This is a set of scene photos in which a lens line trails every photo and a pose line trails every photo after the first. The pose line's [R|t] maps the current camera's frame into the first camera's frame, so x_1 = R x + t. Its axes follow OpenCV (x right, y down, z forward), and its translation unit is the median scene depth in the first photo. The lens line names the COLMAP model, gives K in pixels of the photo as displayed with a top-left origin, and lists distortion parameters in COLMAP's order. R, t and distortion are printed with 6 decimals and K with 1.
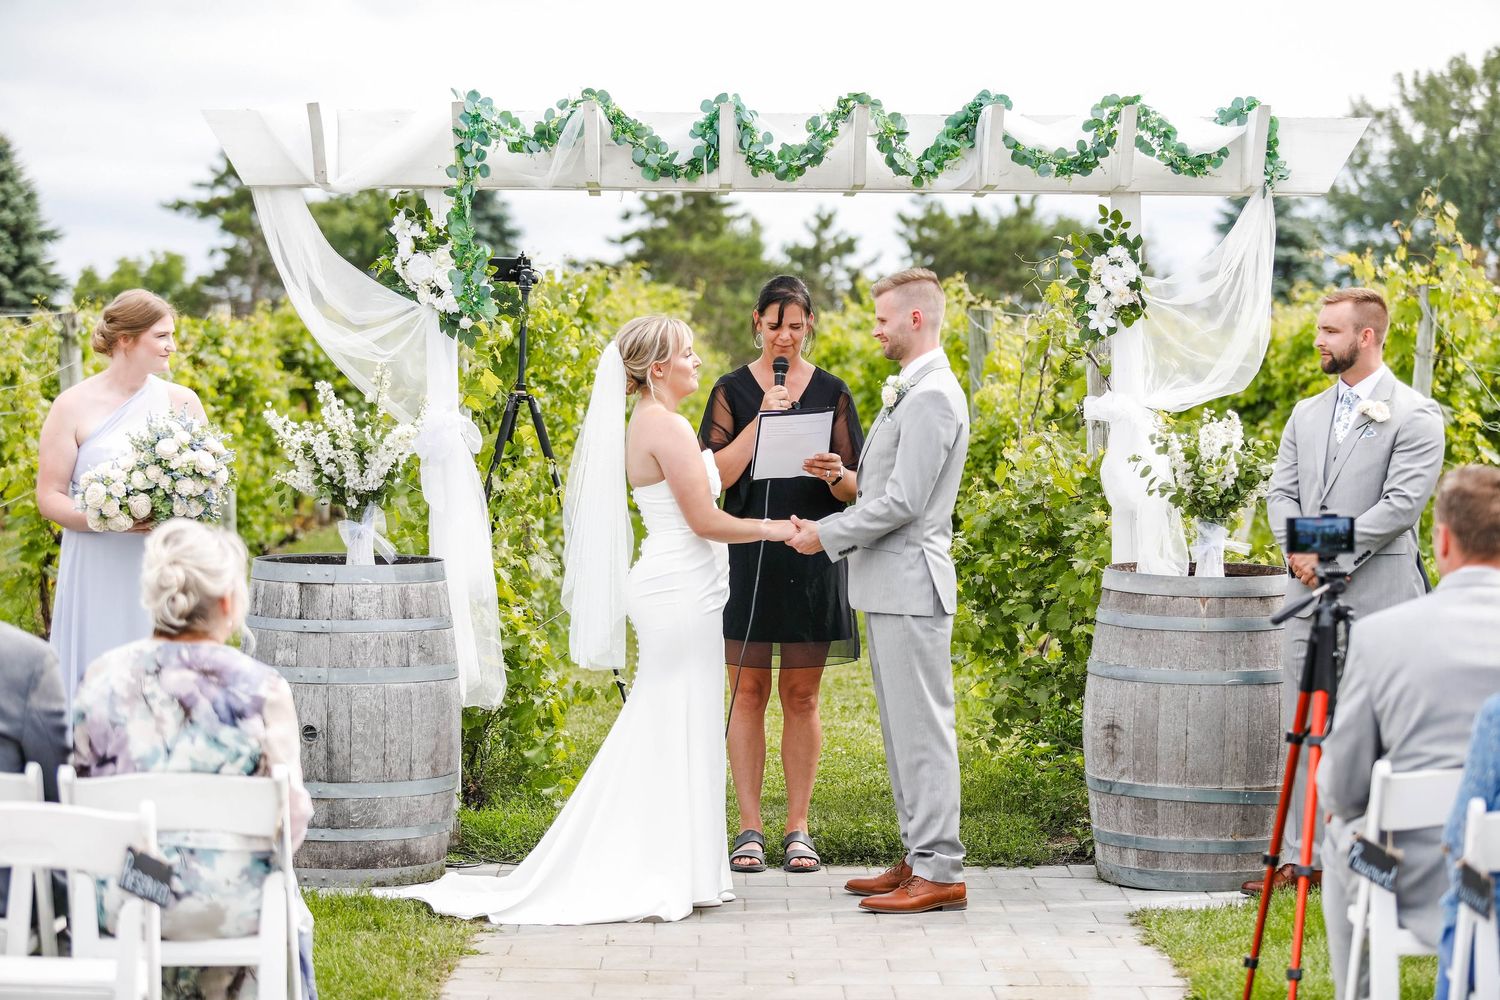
lens RADIAL K [[4438.4, 0, 776.6], [0, 4438.4, 541.5], [0, 0, 1]] dist [-0.196154, 0.000000]
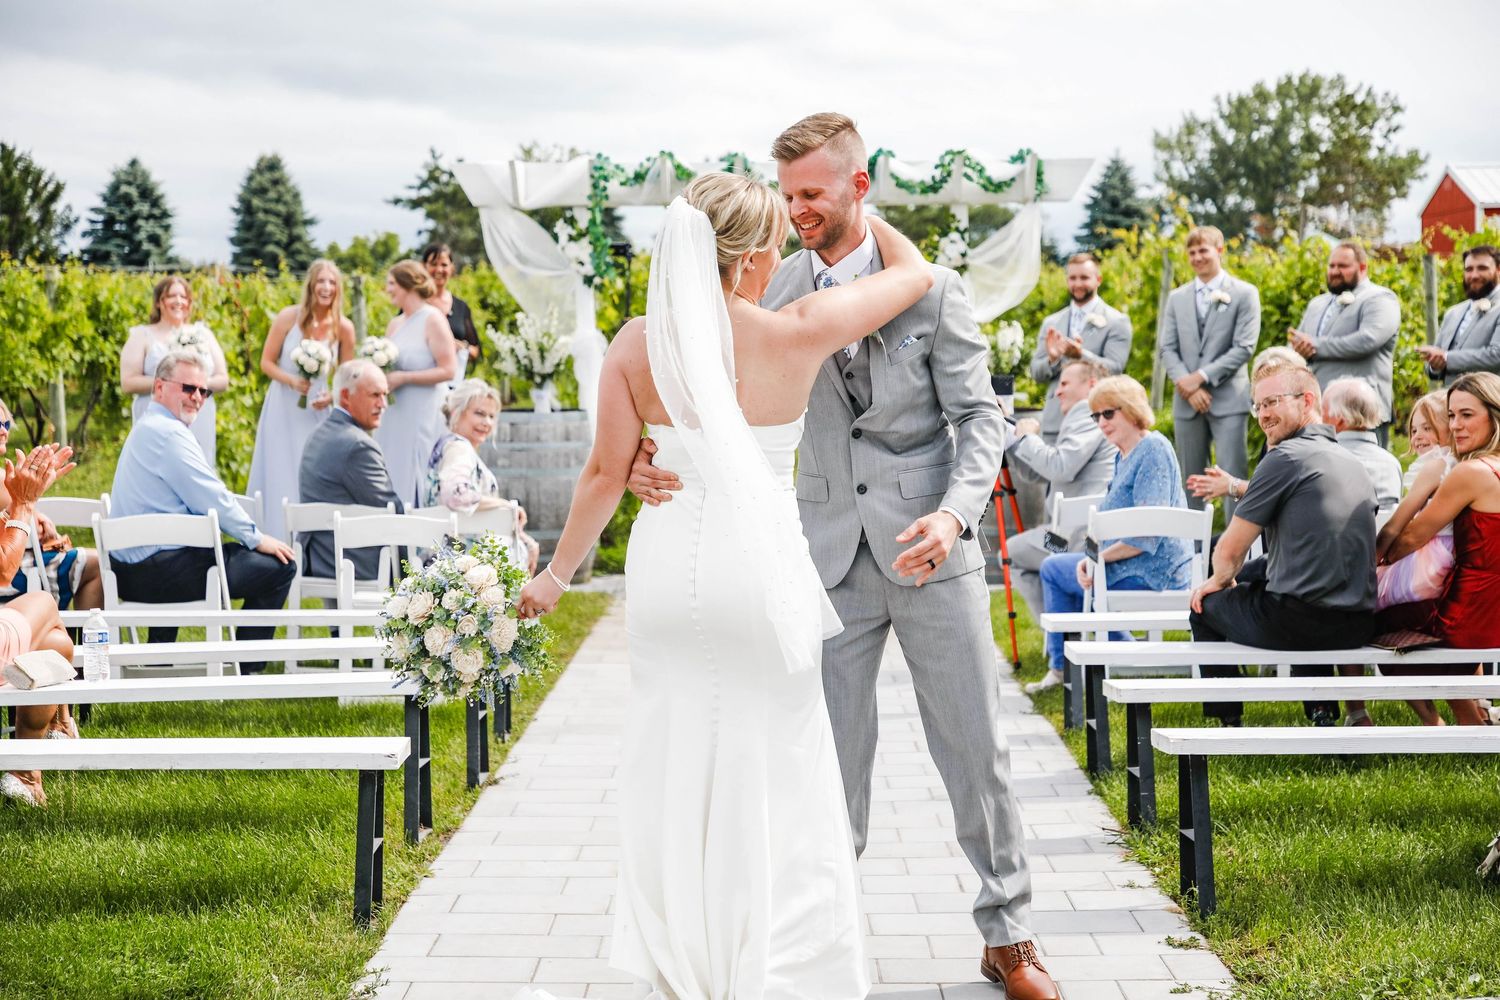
lens RADIAL K [[2947.7, 0, 740.4], [0, 2947.7, 503.7], [0, 0, 1]] dist [0.307279, 0.000000]
pose [[0.999729, -0.012431, -0.019691, 0.011813], [0.012976, 0.999530, 0.027782, 0.009565], [0.019336, -0.028030, 0.999420, -0.221934]]
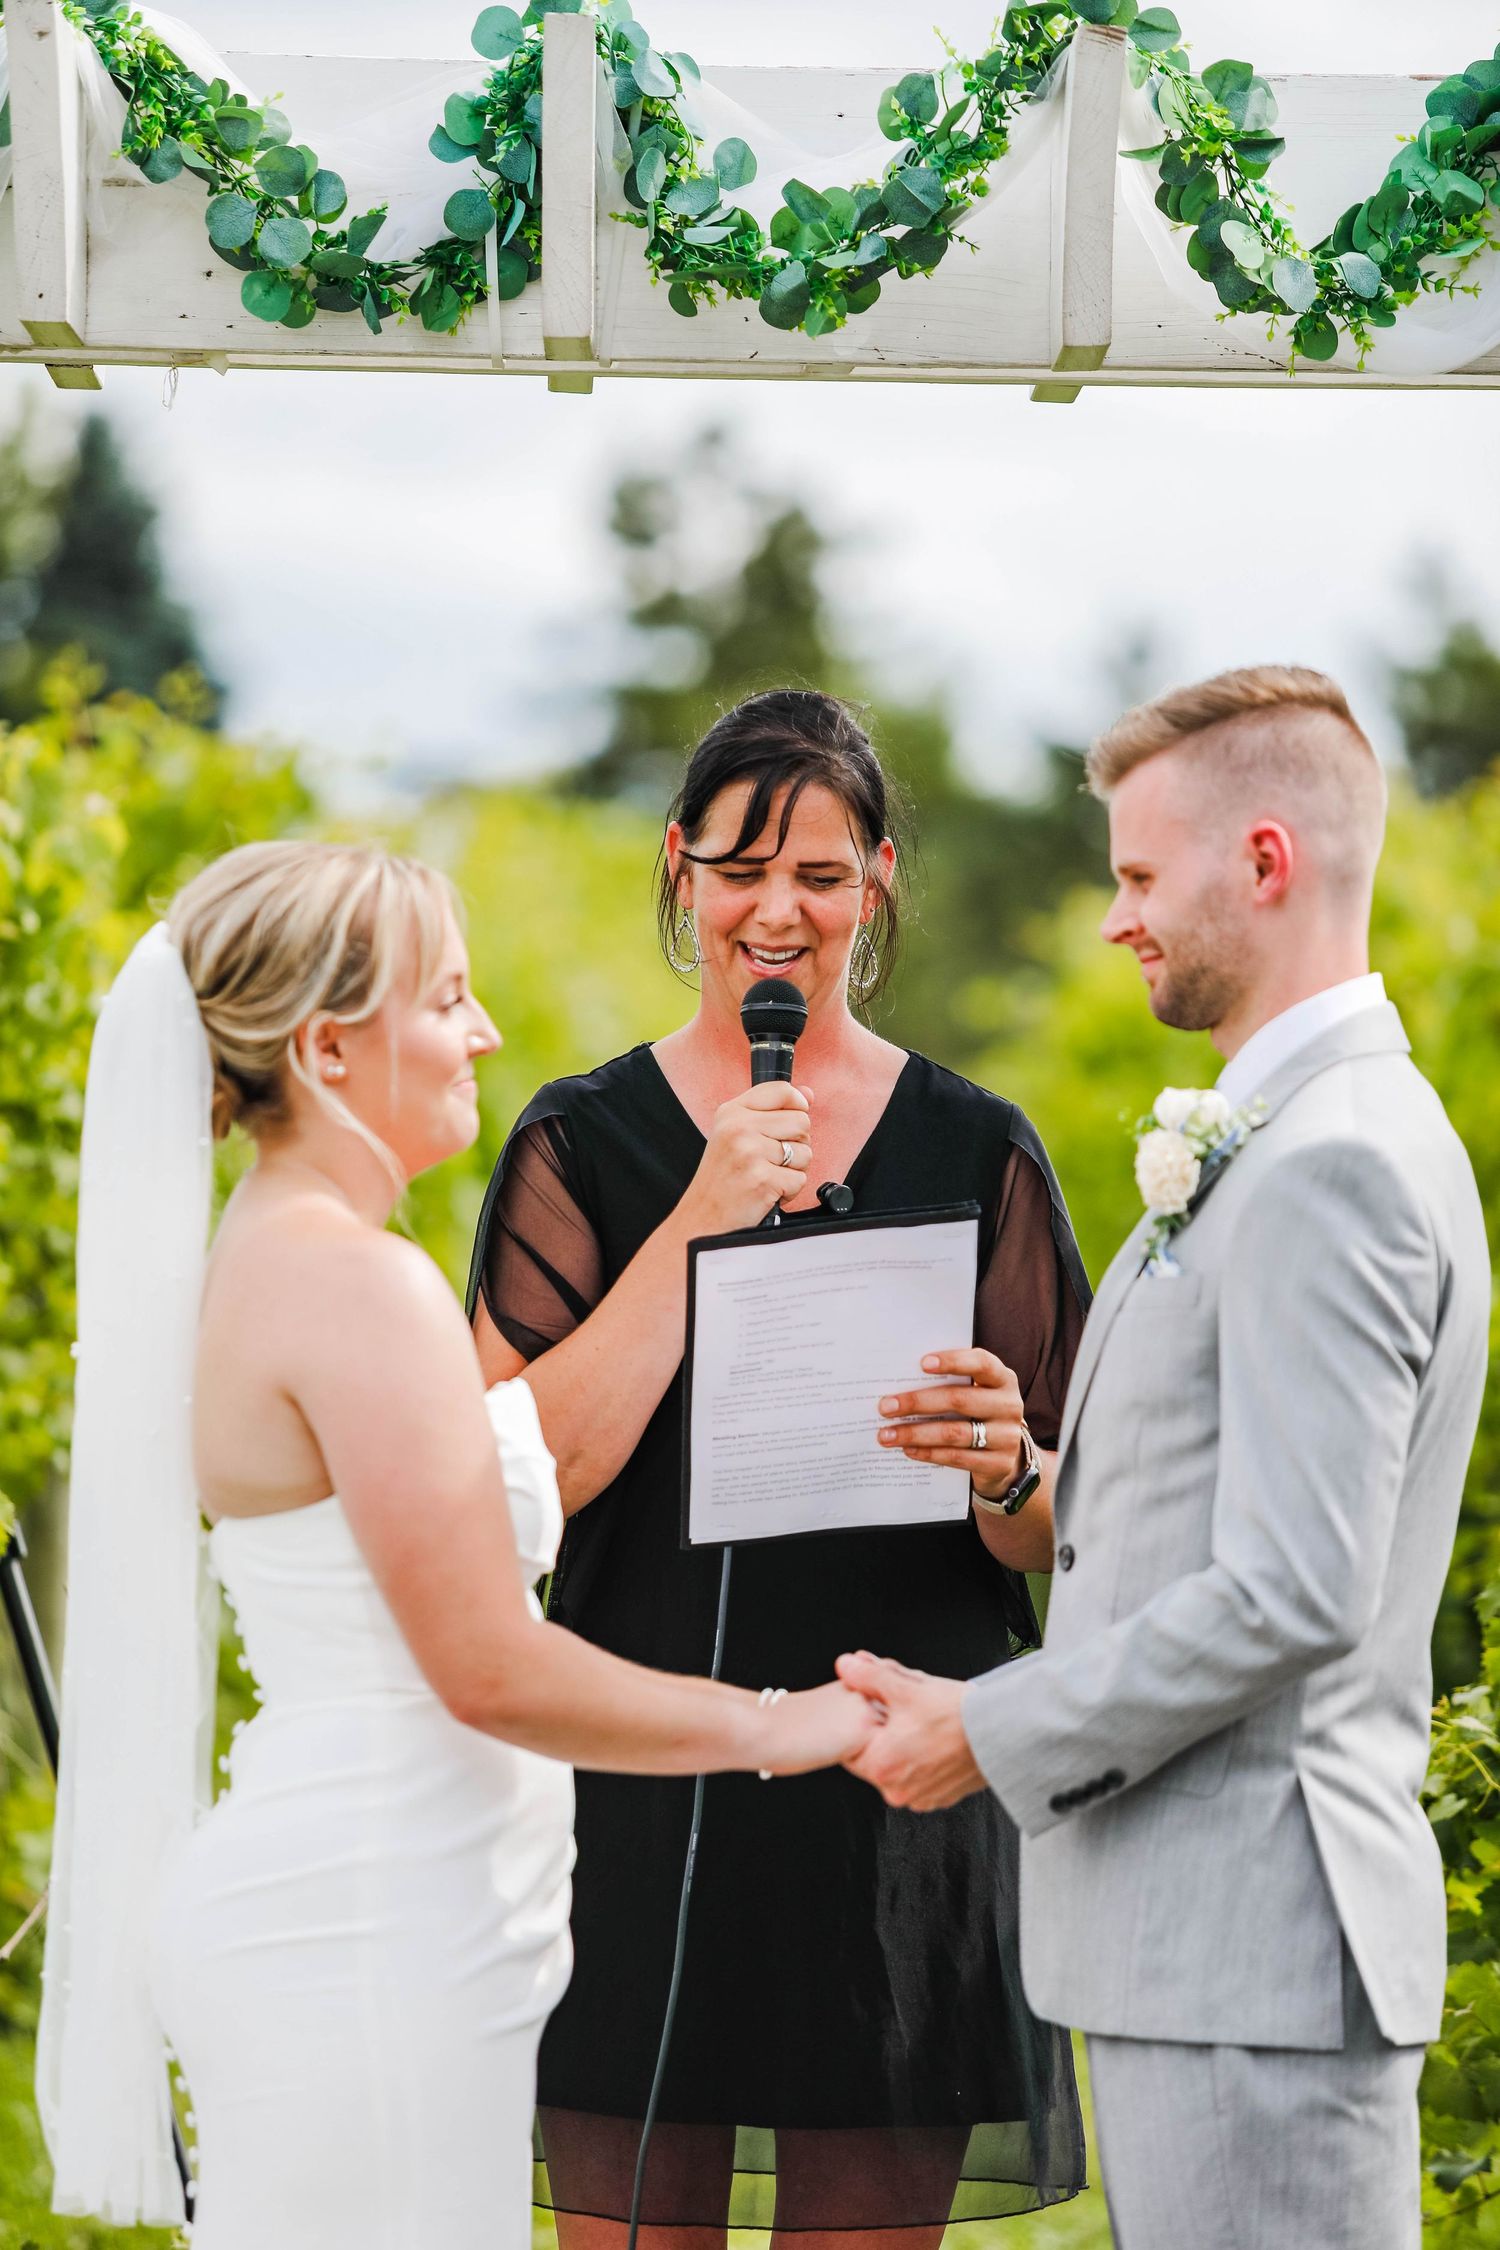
lens RADIAL K [[12852.3, 0, 810.7], [0, 12852.3, 1051.6], [0, 0, 1]] dist [1.322602, 0.000000]
pose [[0.999825, 0.010248, -0.015628, 0.014735], [-0.010895, 0.999062, -0.041922, -0.008080], [0.015184, 0.042084, 0.998999, 0.252452]]
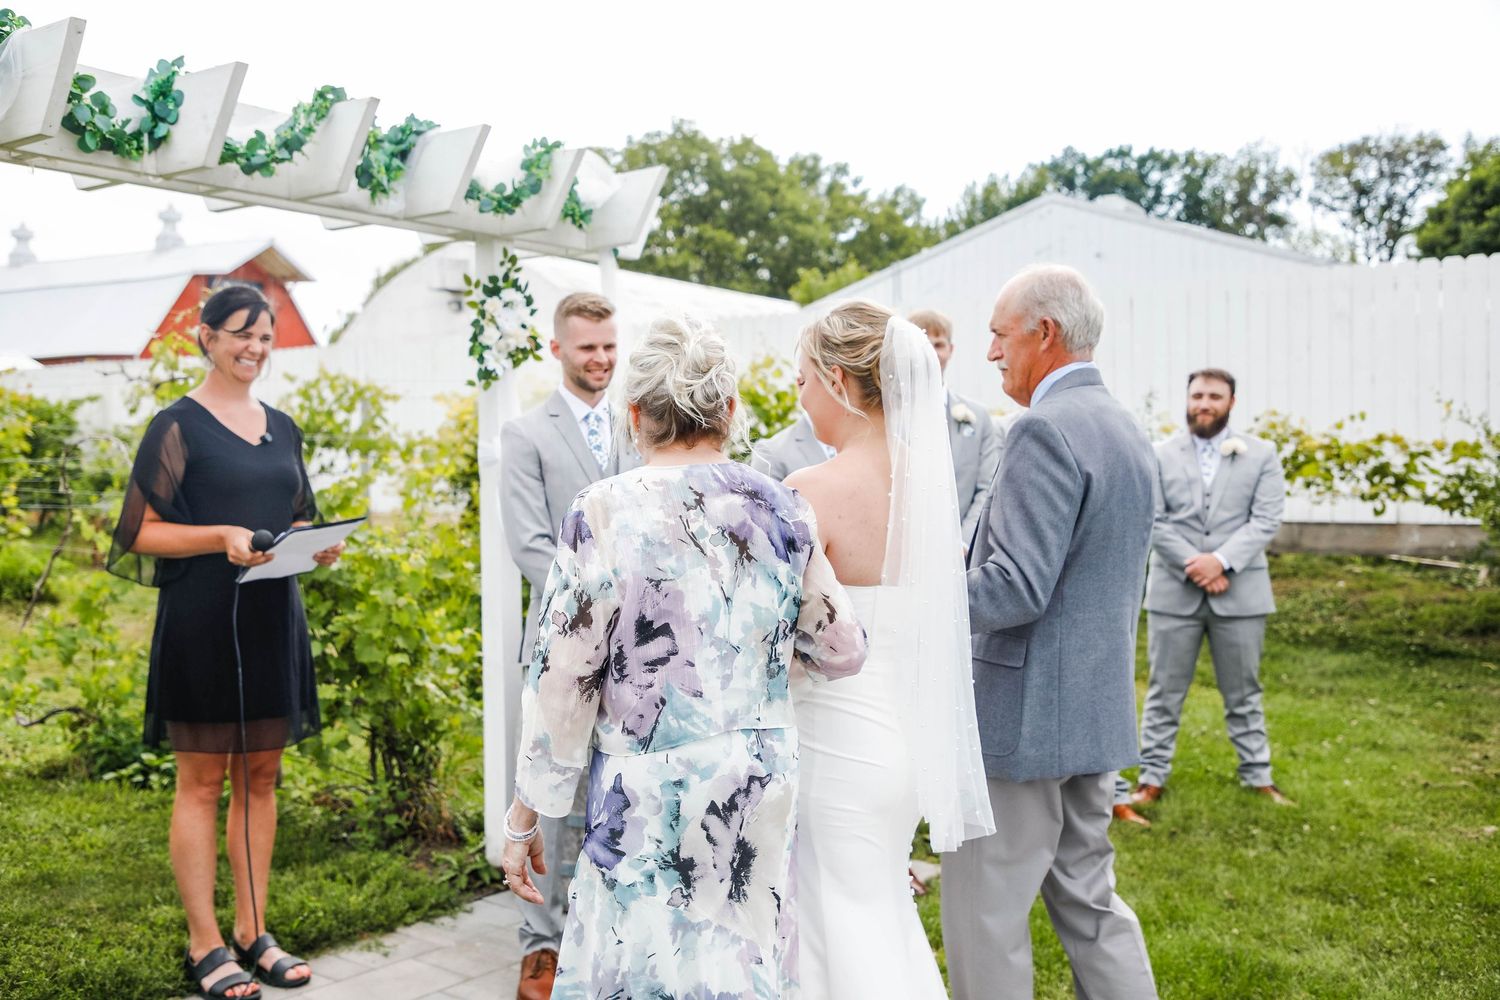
lens RADIAL K [[1576.1, 0, 767.0], [0, 1576.1, 494.6], [0, 0, 1]] dist [0.089112, 0.000000]
pose [[0.613321, -0.019278, 0.789599, -0.180591], [0.025552, 0.999663, 0.004559, -0.019250], [-0.789420, 0.017380, 0.613607, 0.734903]]
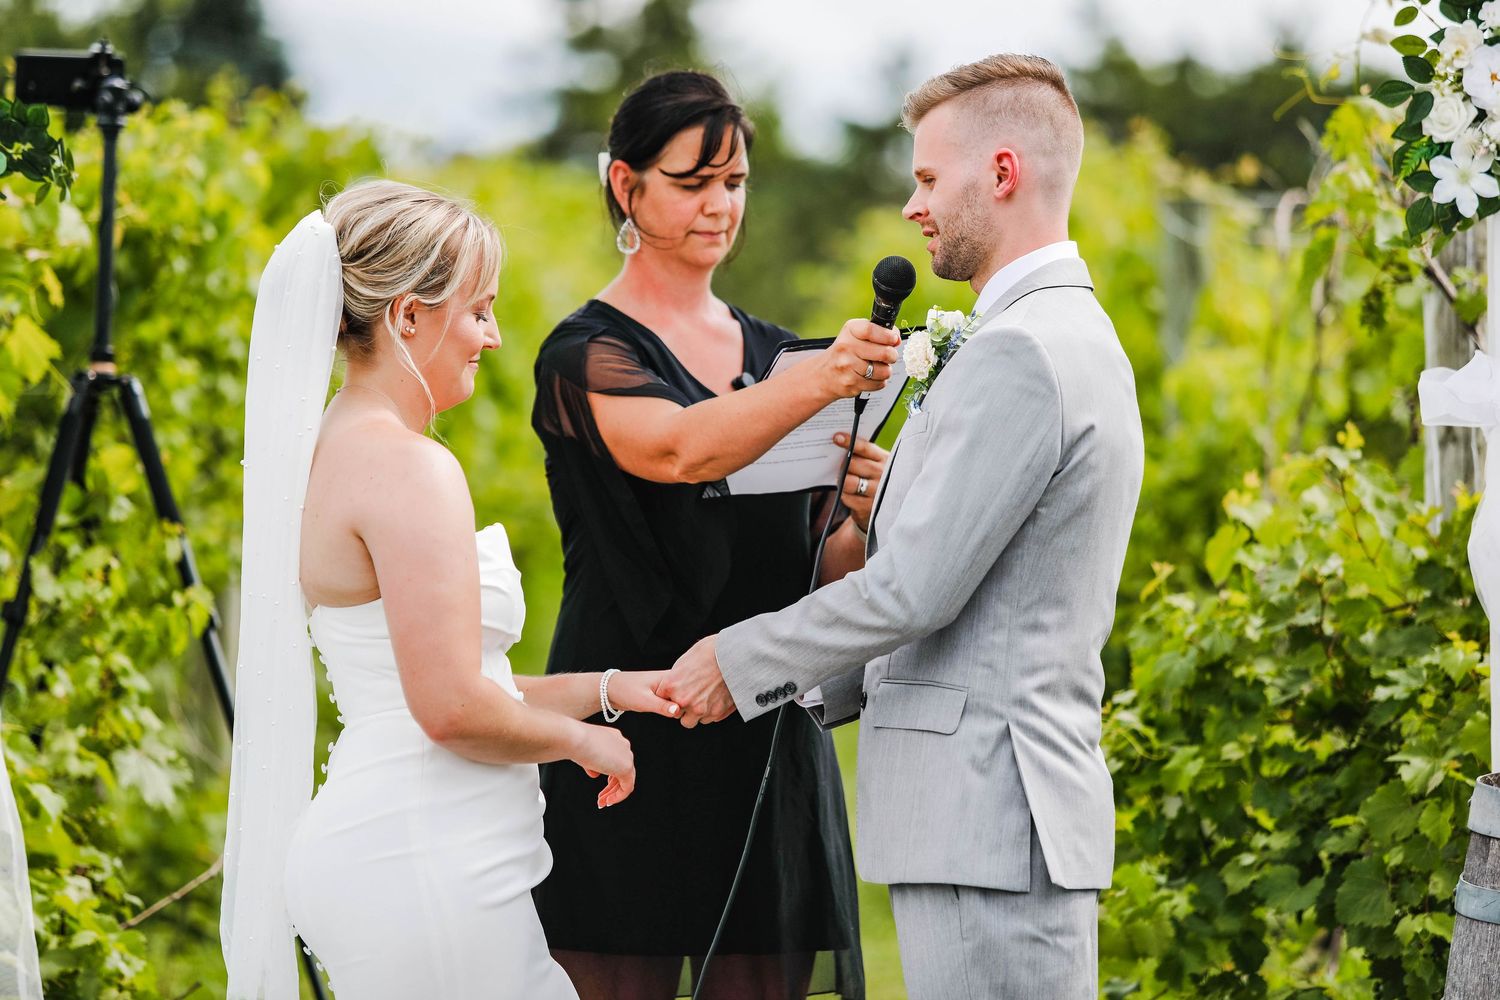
lens RADIAL K [[8568.2, 0, 702.5], [0, 8568.2, 505.9], [0, 0, 1]] dist [1.322602, 0.000000]
pose [[0.999881, -0.004771, -0.014642, 0.014249], [0.004450, 0.999751, -0.021847, -0.002341], [0.014742, 0.021780, 0.999654, 0.194224]]
